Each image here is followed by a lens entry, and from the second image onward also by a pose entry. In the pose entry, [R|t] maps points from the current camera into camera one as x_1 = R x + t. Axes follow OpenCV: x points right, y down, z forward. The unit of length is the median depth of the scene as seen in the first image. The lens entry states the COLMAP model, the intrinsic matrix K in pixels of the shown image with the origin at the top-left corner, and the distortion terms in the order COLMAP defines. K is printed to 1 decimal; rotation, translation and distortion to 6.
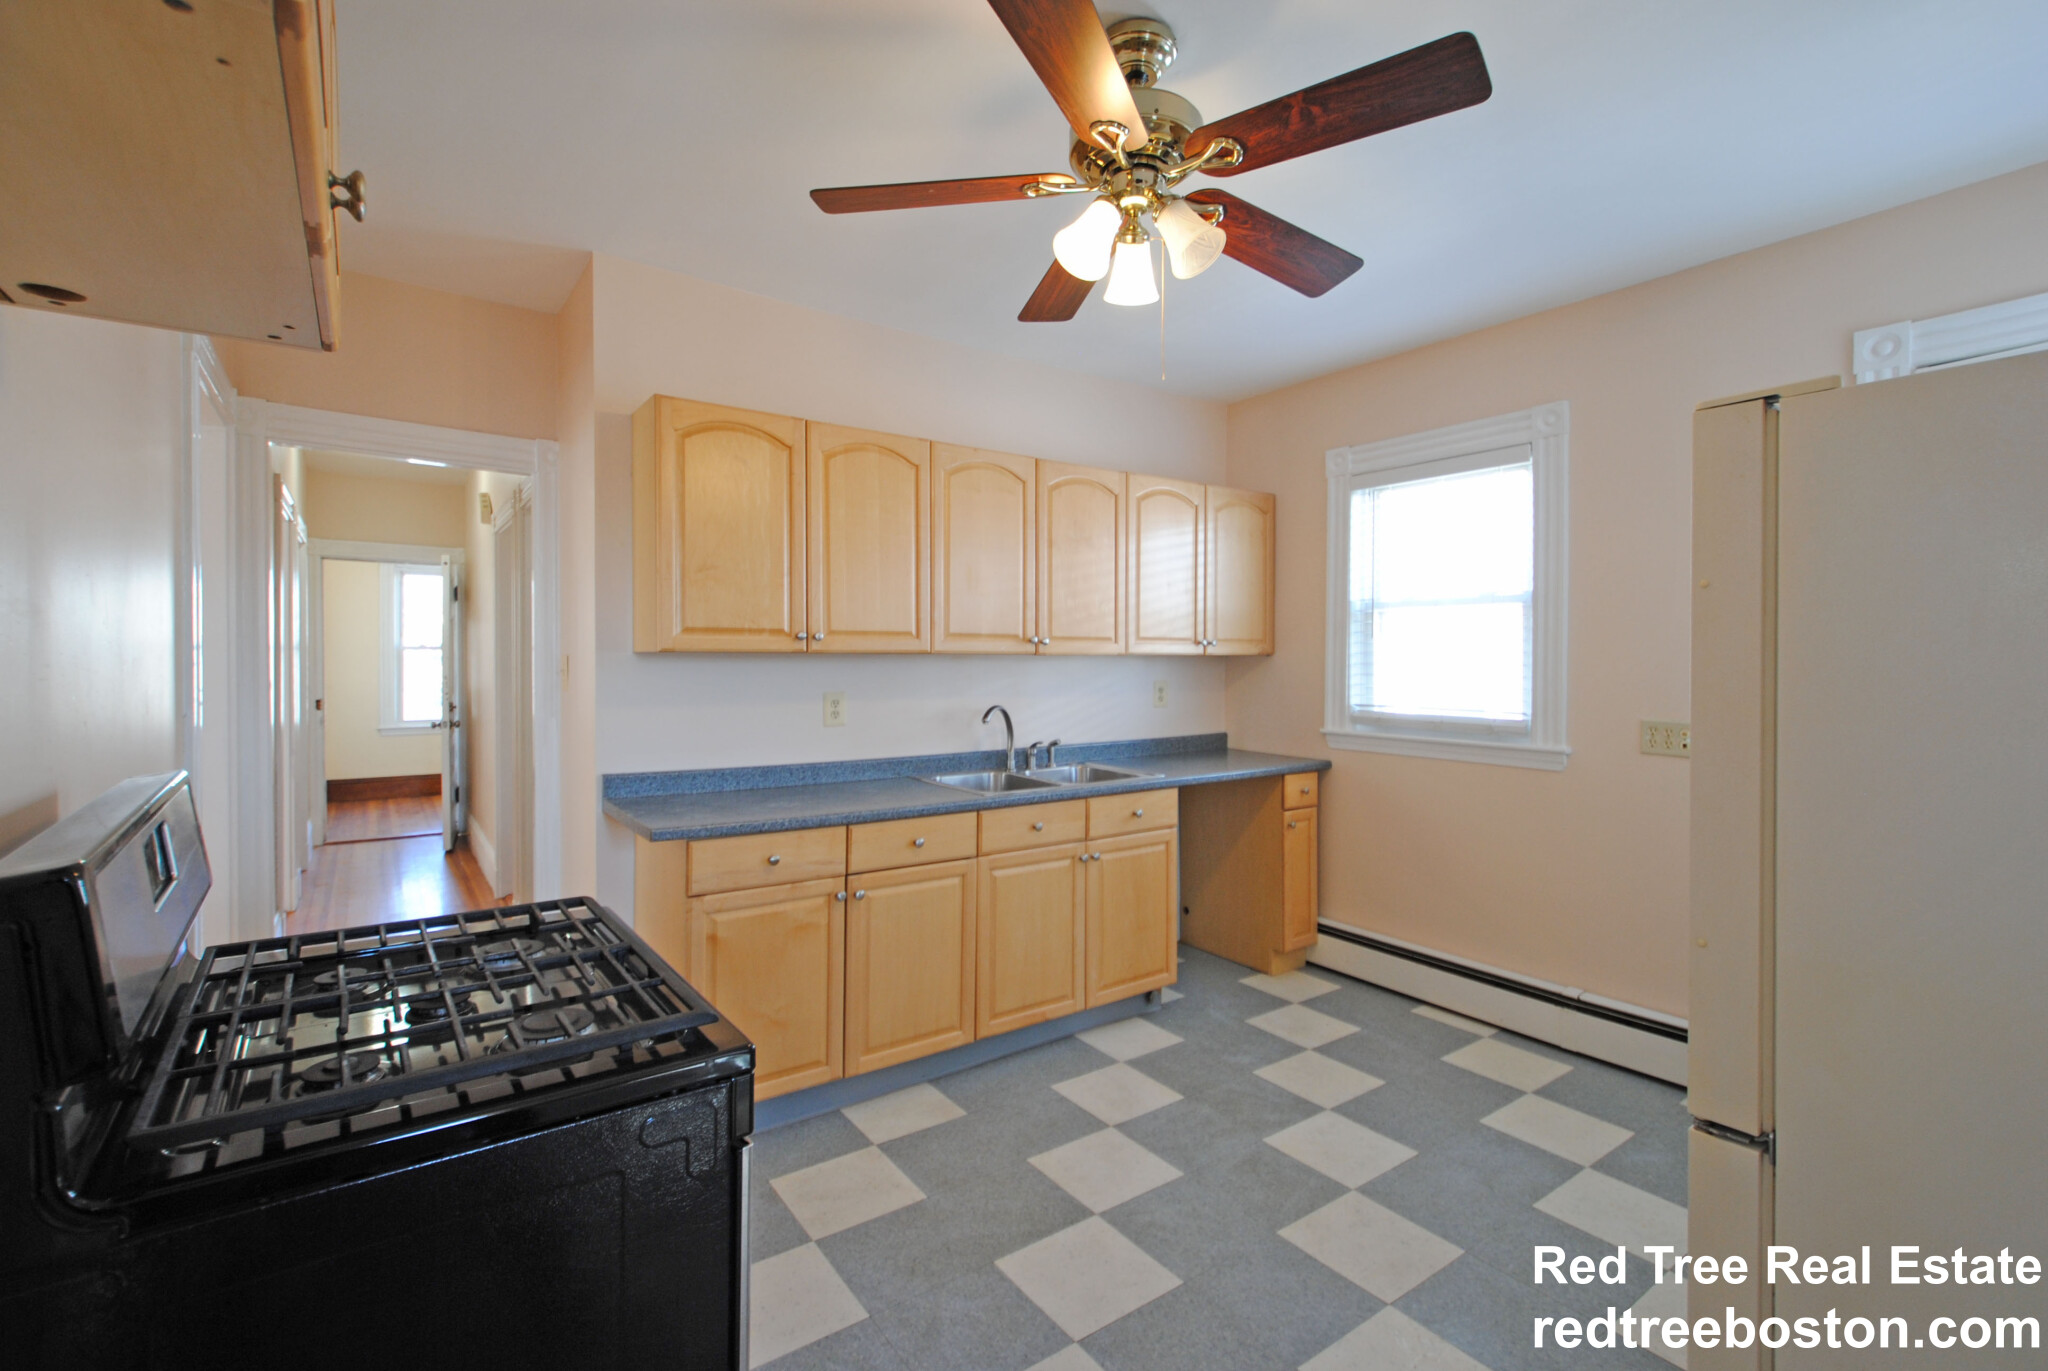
lens RADIAL K [[940.1, 0, 1056.7], [0, 940.1, 666.6], [0, 0, 1]] dist [0.000584, 0.000238]
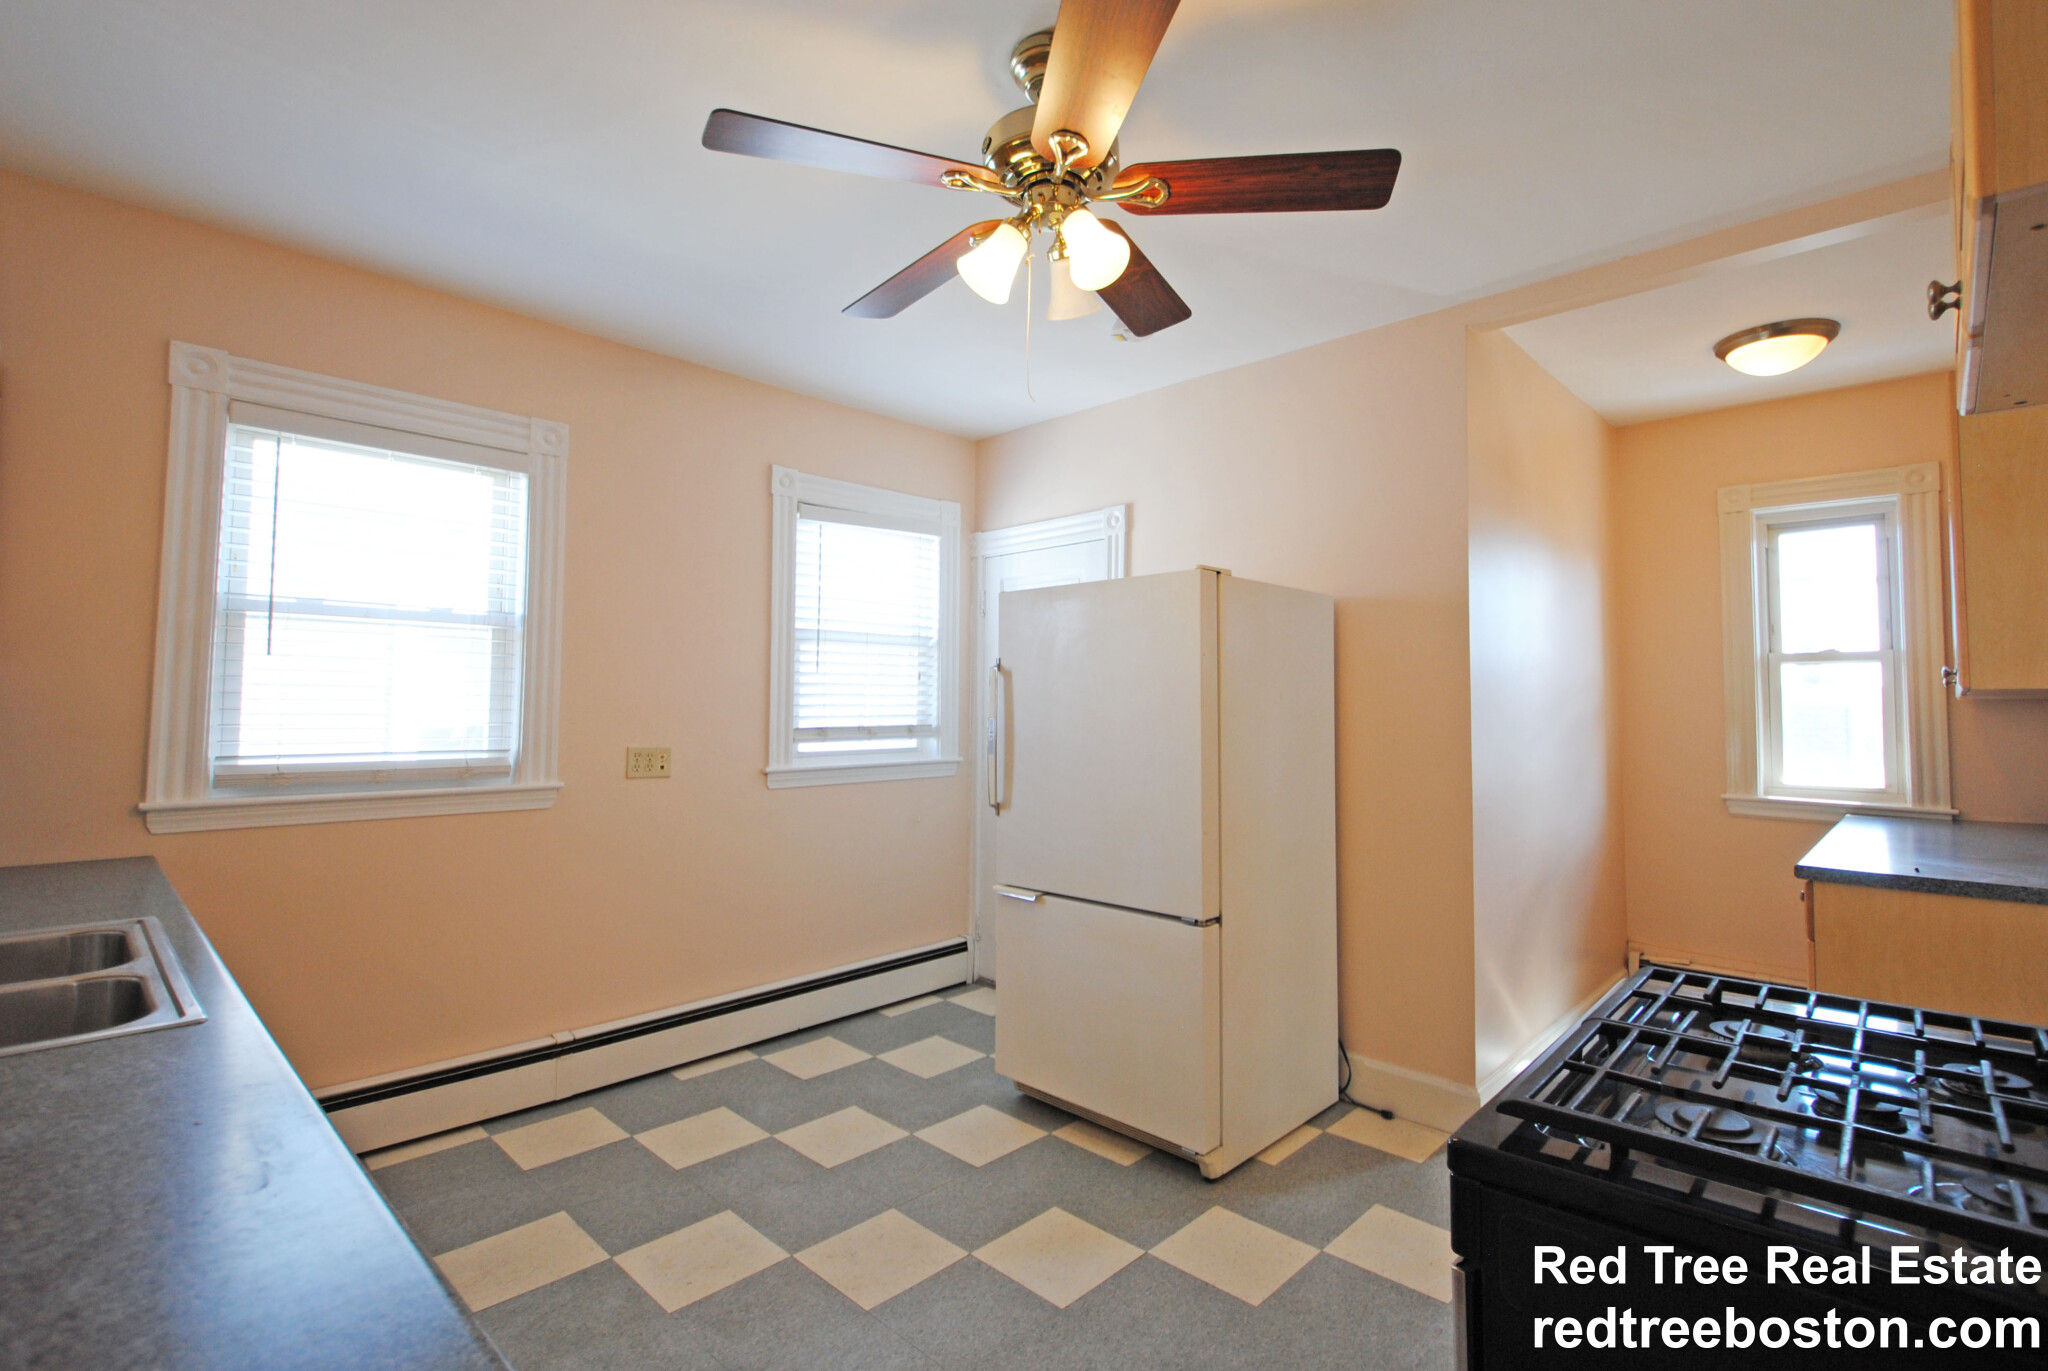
lens RADIAL K [[940.1, 0, 1056.7], [0, 940.1, 666.6], [0, 0, 1]] dist [0.000584, 0.000238]
pose [[-0.176282, 0.033935, 0.983755, -0.498951], [0.002464, 0.999418, -0.034034, 0.001977], [-0.984337, -0.003576, -0.176263, 0.674595]]
